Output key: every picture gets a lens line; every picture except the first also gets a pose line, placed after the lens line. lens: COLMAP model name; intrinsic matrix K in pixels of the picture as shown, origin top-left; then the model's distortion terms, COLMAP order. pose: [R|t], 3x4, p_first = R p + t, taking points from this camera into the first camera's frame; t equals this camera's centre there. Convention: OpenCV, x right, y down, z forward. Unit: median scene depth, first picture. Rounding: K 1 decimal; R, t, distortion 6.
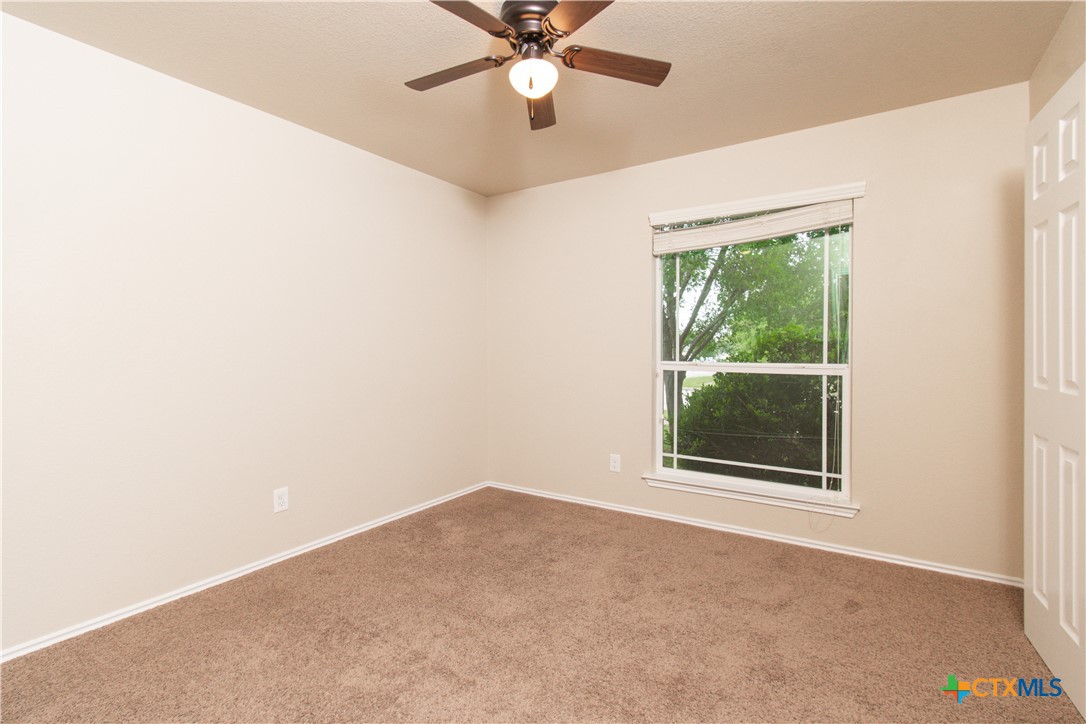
lens RADIAL K [[493.6, 0, 542.3], [0, 493.6, 351.4], [0, 0, 1]] dist [-0.000474, -0.000085]
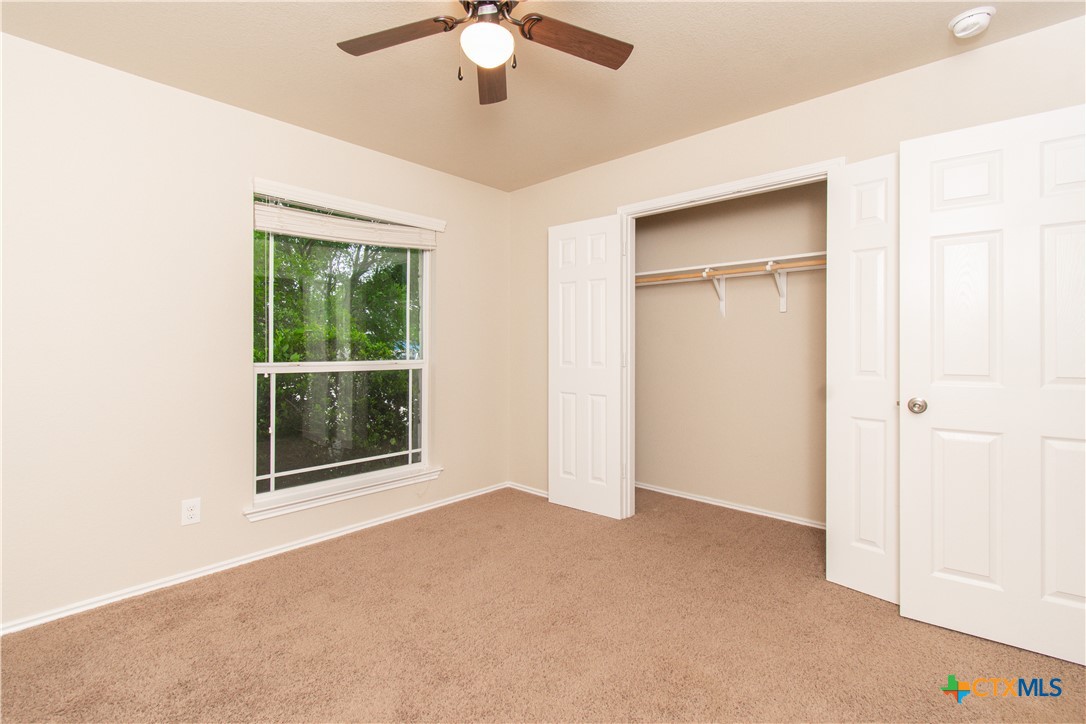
lens RADIAL K [[490.9, 0, 543.4], [0, 490.9, 345.9], [0, 0, 1]] dist [-0.001309, -0.000549]
pose [[0.156927, 0.004261, 0.987601, -0.555345], [0.006334, 0.999966, -0.005321, -0.000481], [-0.987590, 0.007091, 0.156894, 0.484077]]
